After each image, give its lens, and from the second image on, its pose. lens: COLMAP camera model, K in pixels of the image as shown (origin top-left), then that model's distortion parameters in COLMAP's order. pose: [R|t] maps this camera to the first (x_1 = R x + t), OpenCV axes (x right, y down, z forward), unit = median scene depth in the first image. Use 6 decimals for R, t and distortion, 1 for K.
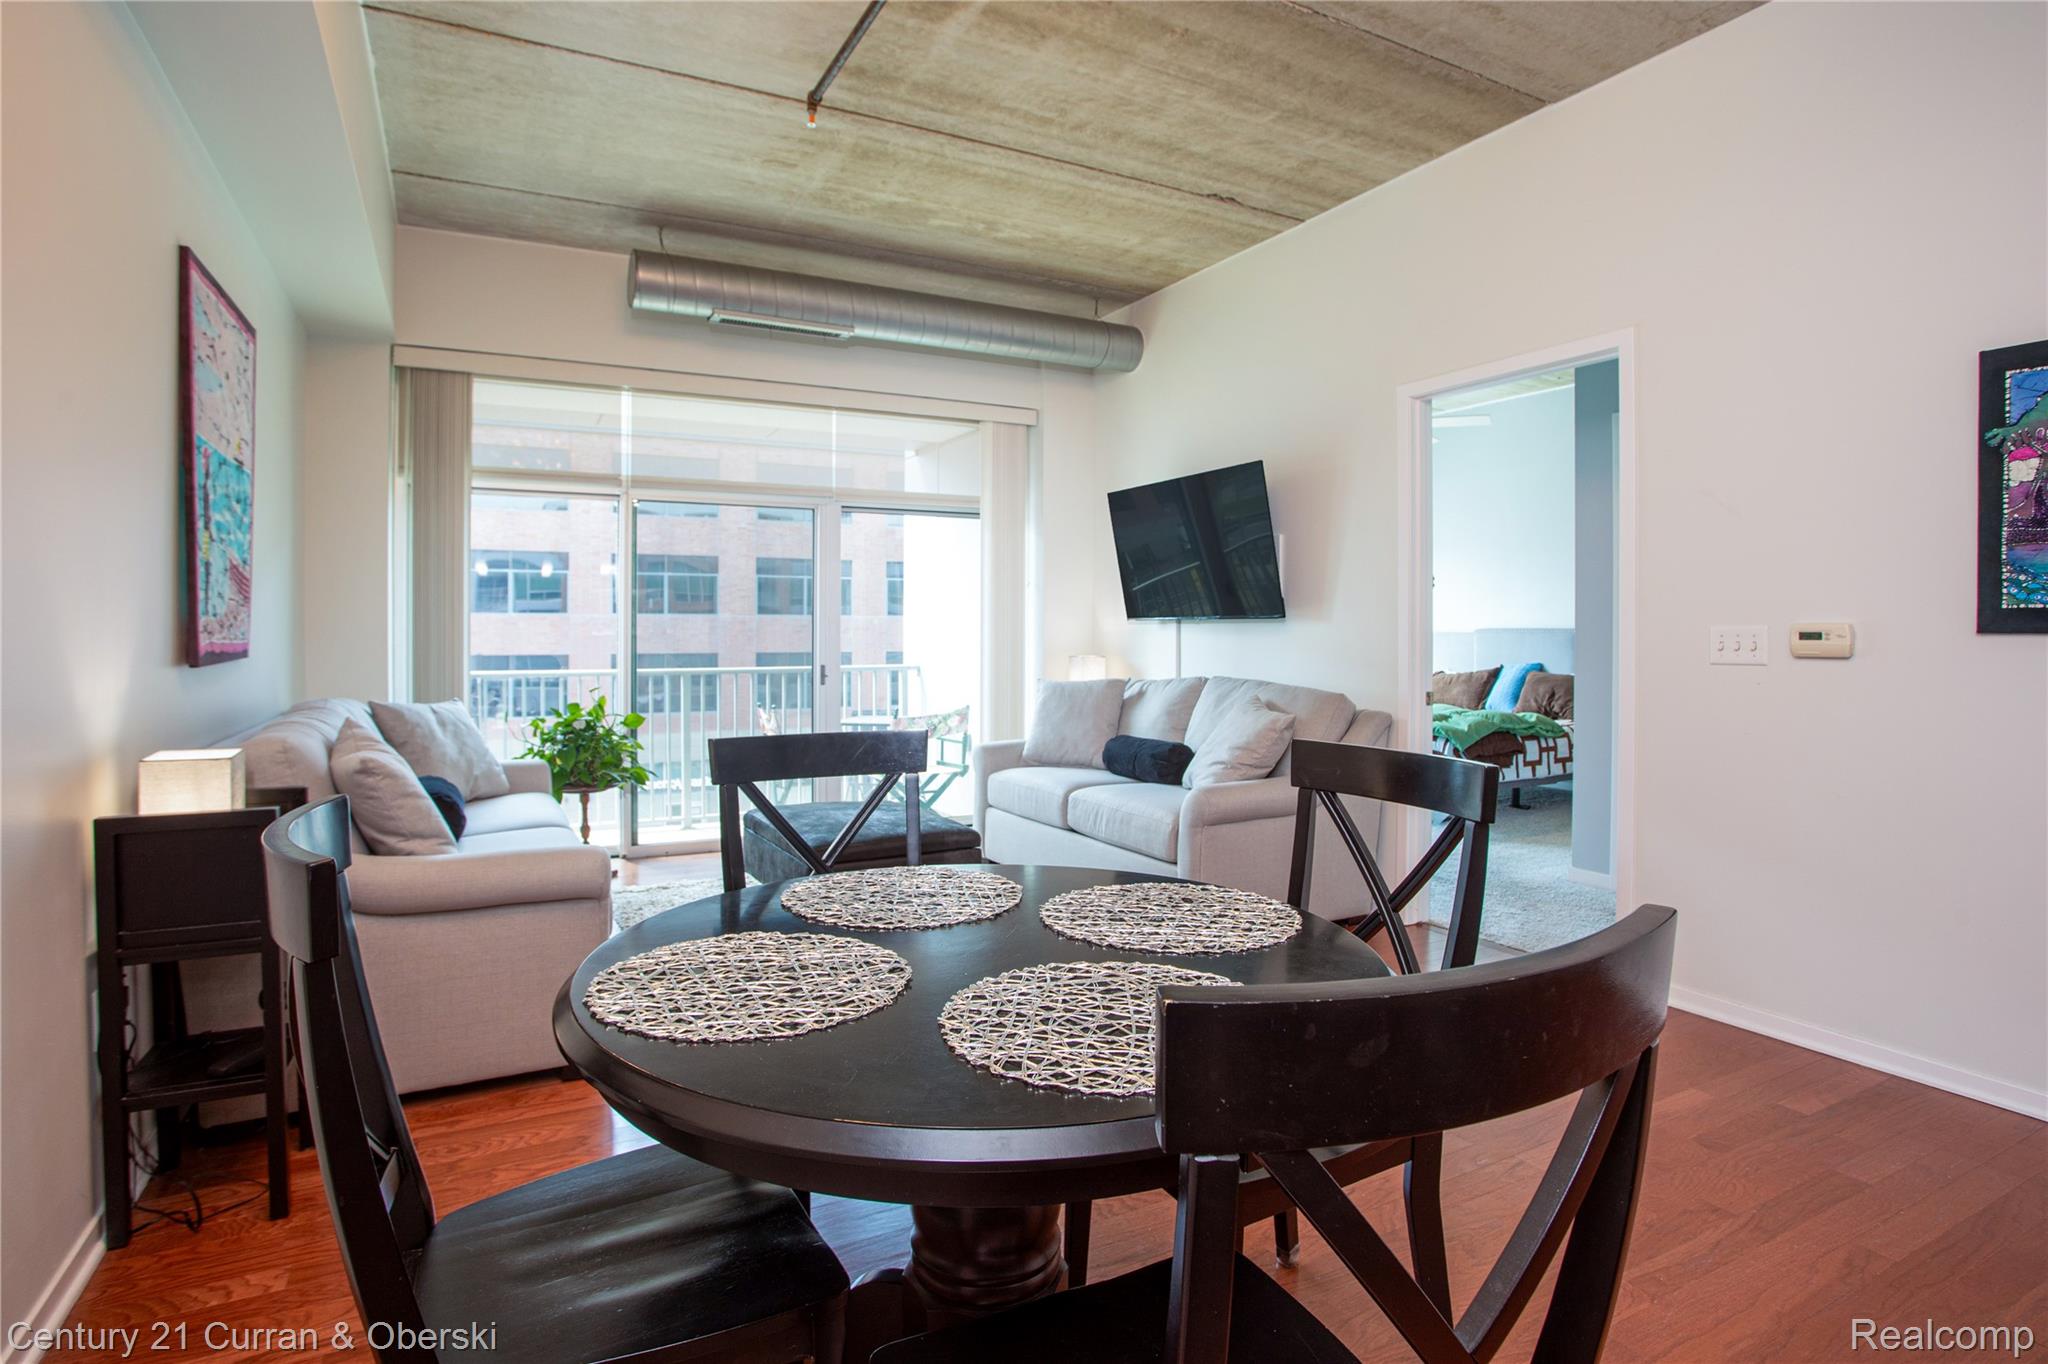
lens RADIAL K [[1029.8, 0, 954.6], [0, 1029.8, 651.6], [0, 0, 1]] dist [-0.043472, 0.011792]
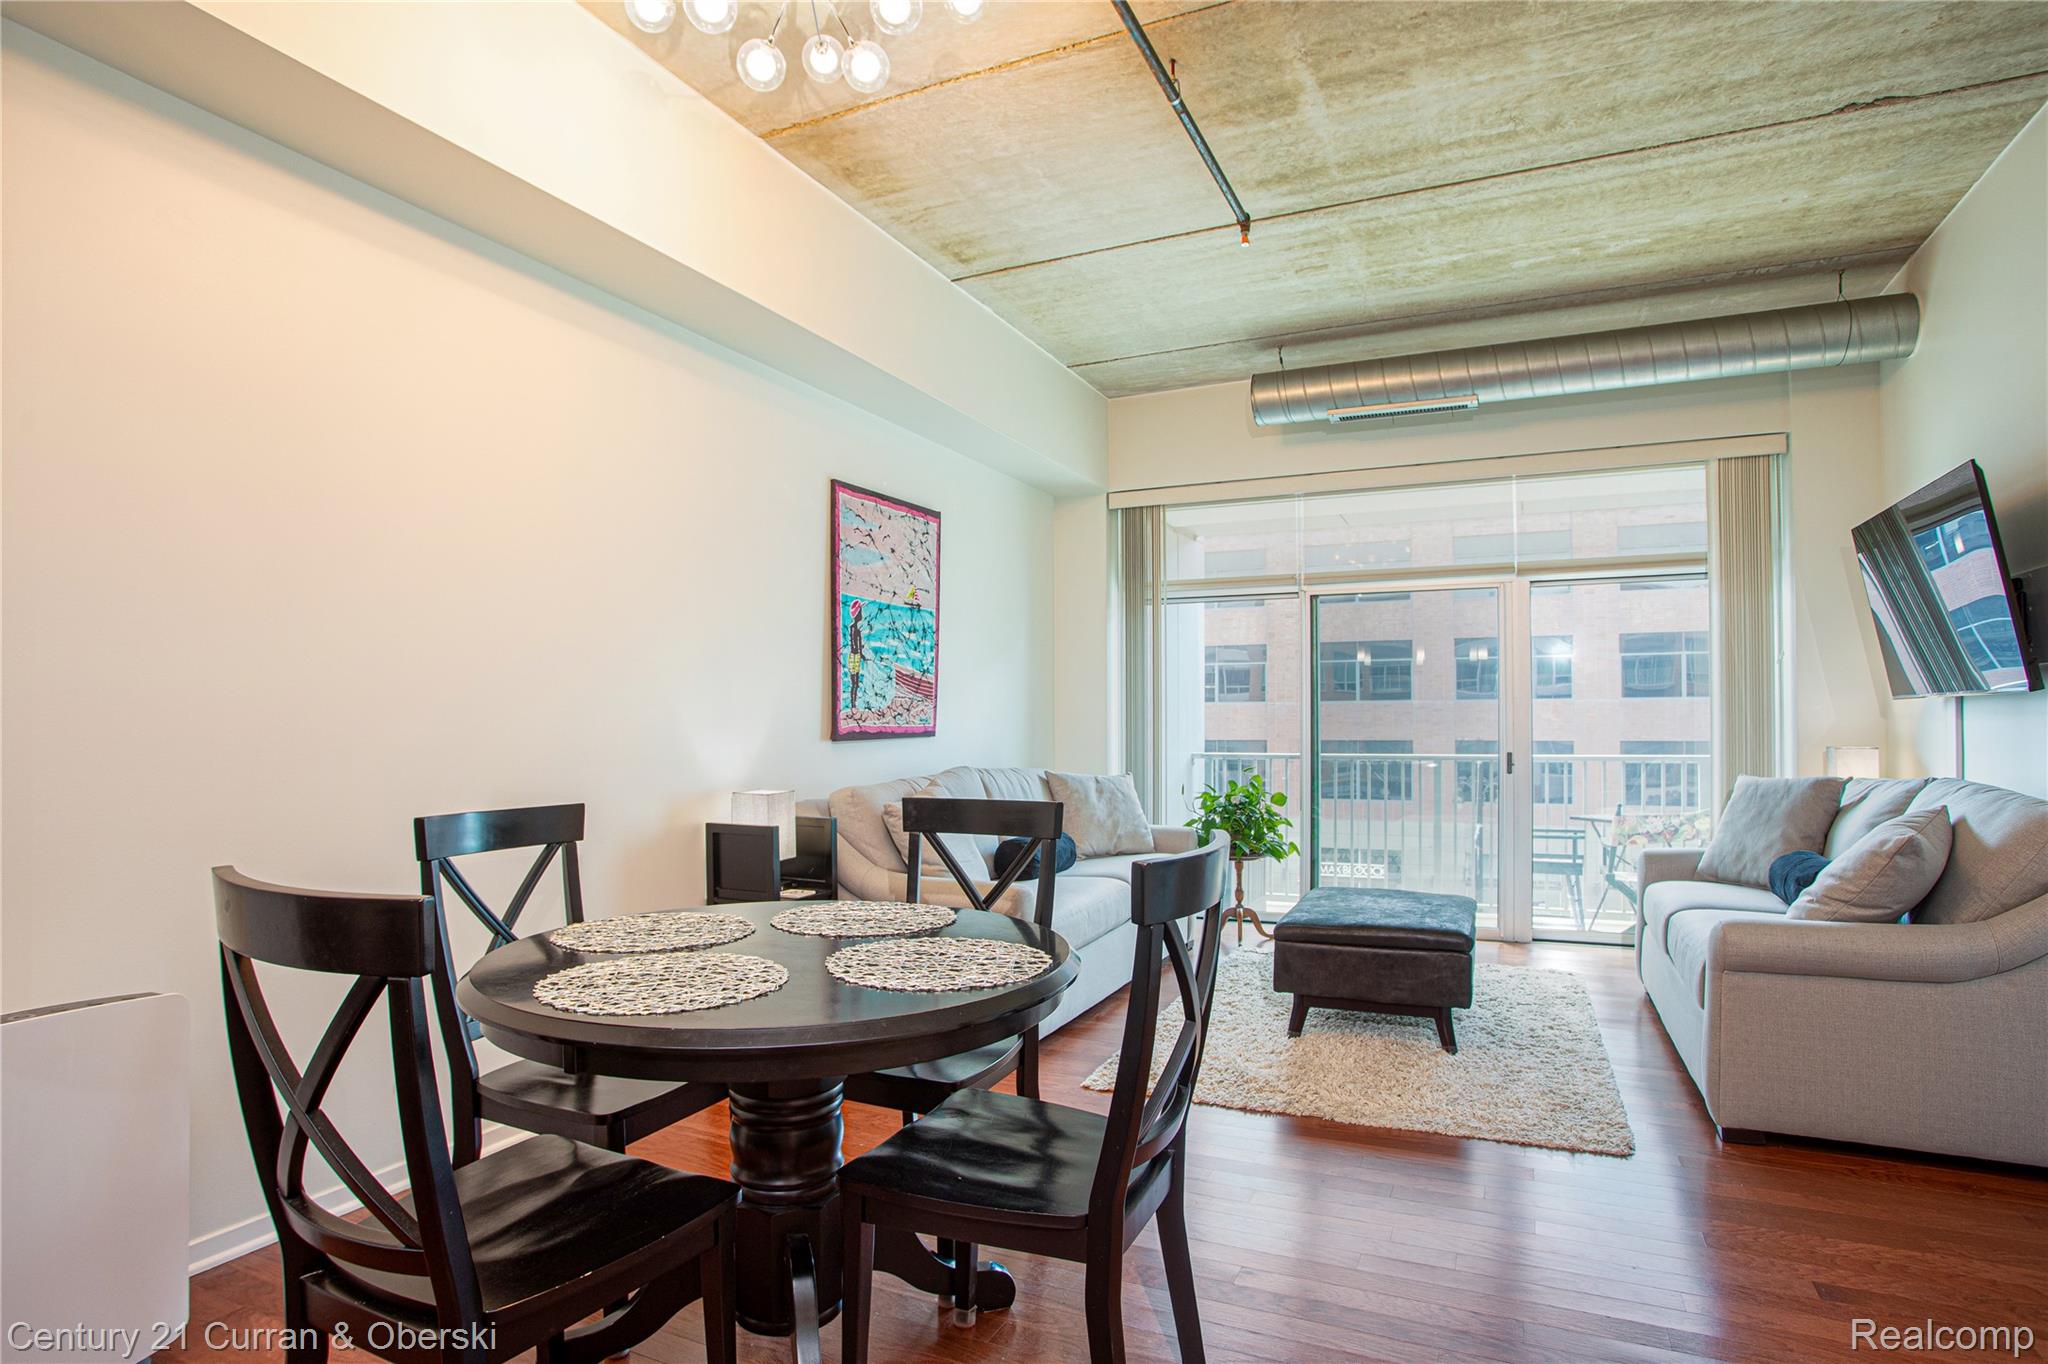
lens RADIAL K [[1029.8, 0, 1096.5], [0, 1029.8, 707.3], [0, 0, 1]] dist [-0.043472, 0.011792]
pose [[0.663560, -0.013320, -0.748004, 0.395081], [-0.008978, 0.999628, -0.025765, -0.000113], [0.748069, 0.023812, 0.663194, 0.130174]]
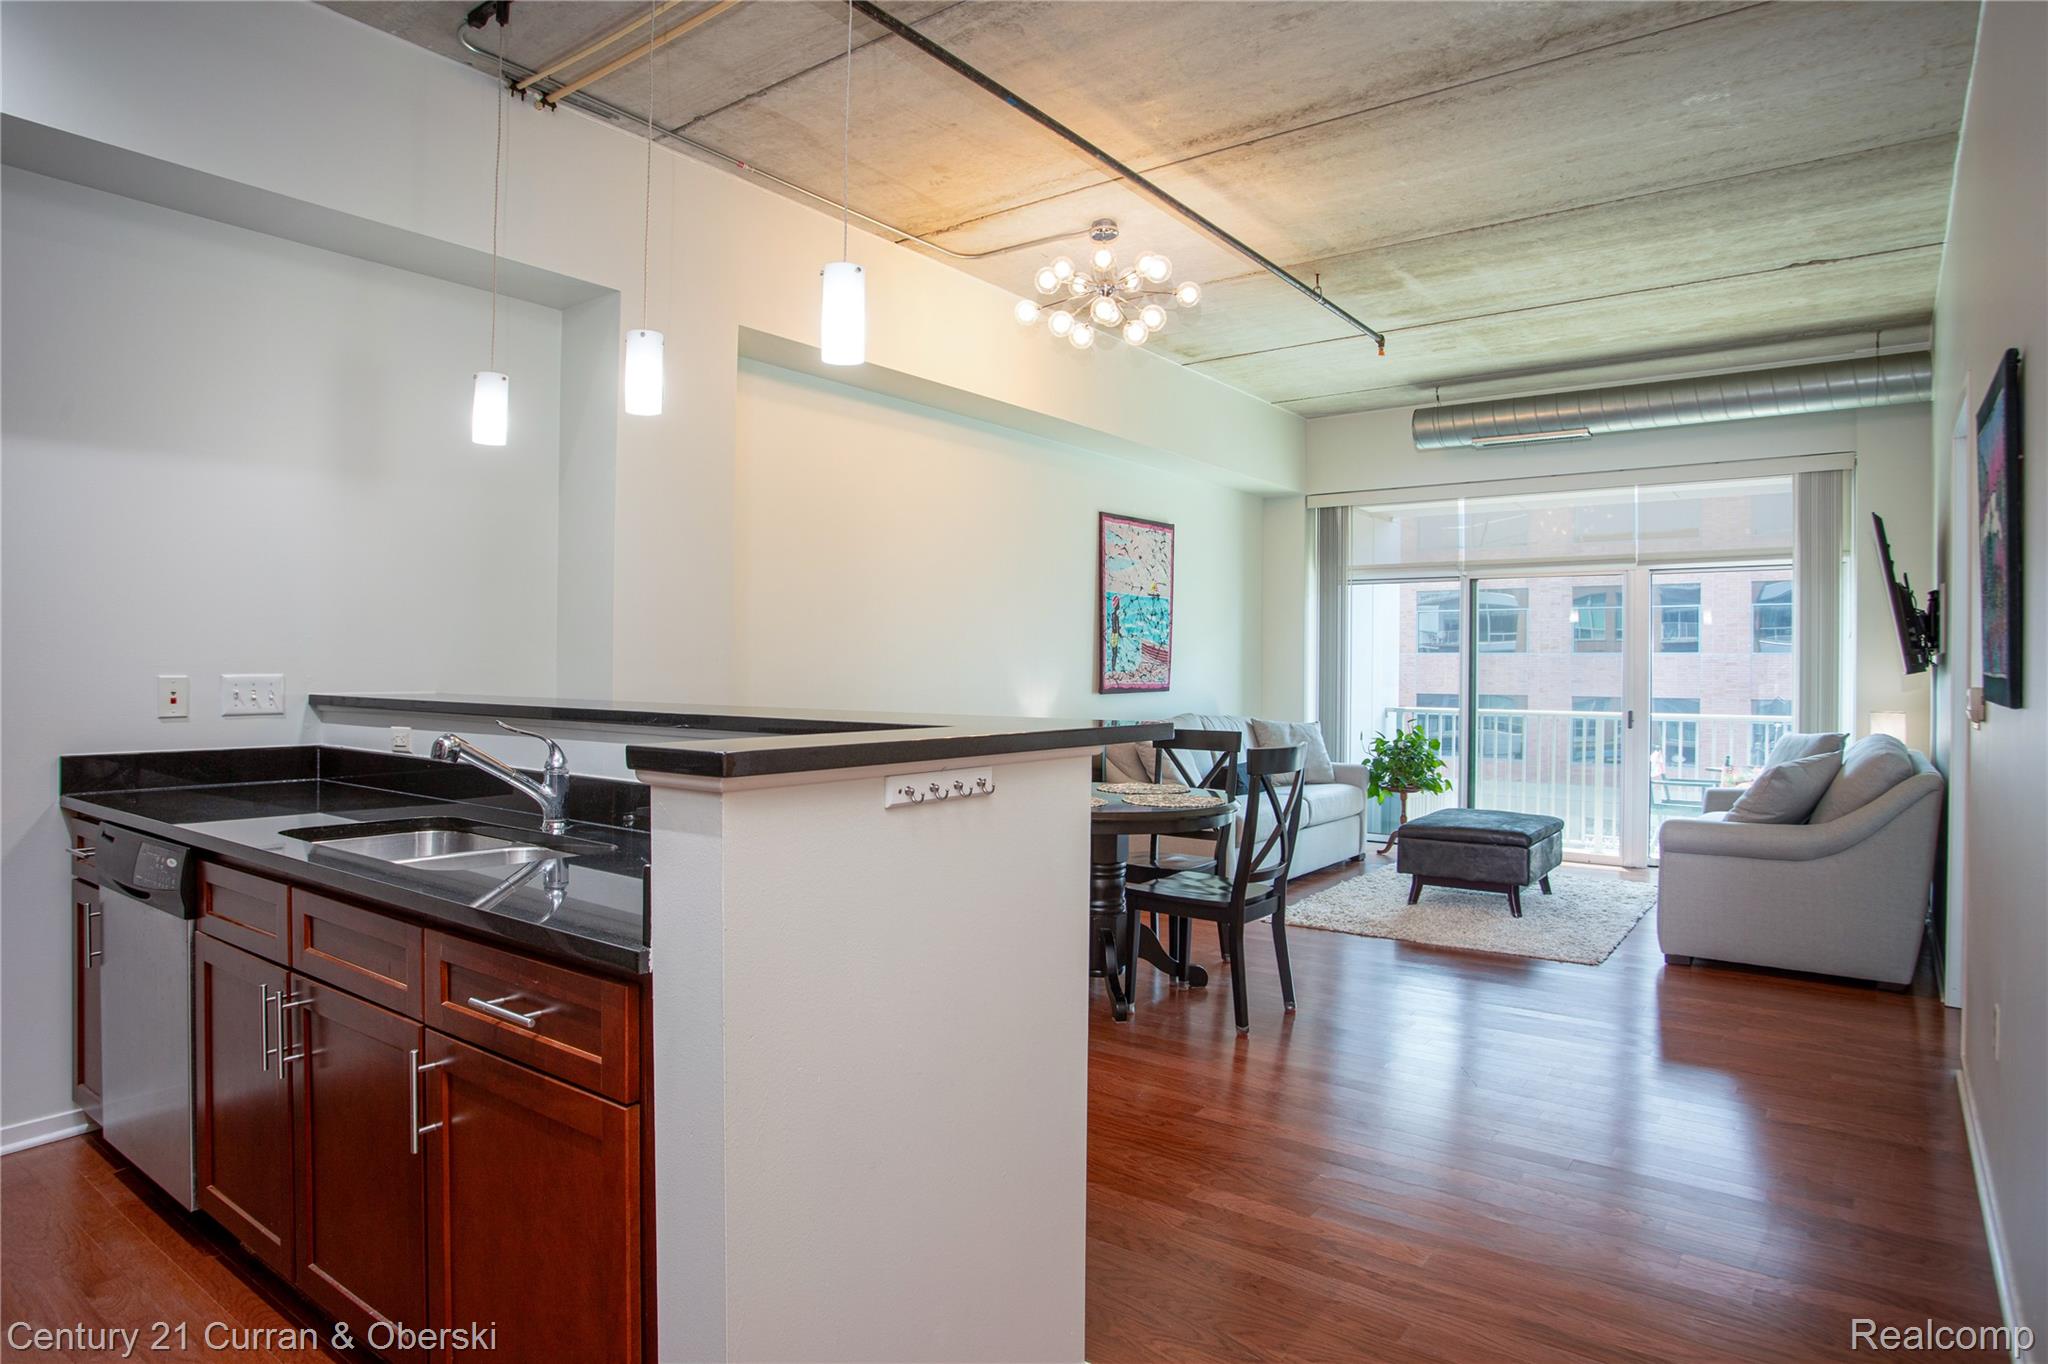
lens RADIAL K [[1152.9, 0, 1090.5], [0, 1152.9, 689.9], [0, 0, 1]] dist [-0.092431, 0.024786]
pose [[0.482825, 0.016258, -0.875566, 0.838749], [-0.018696, 0.999791, 0.008255, -0.008383], [0.875517, 0.012384, 0.483028, -0.158928]]
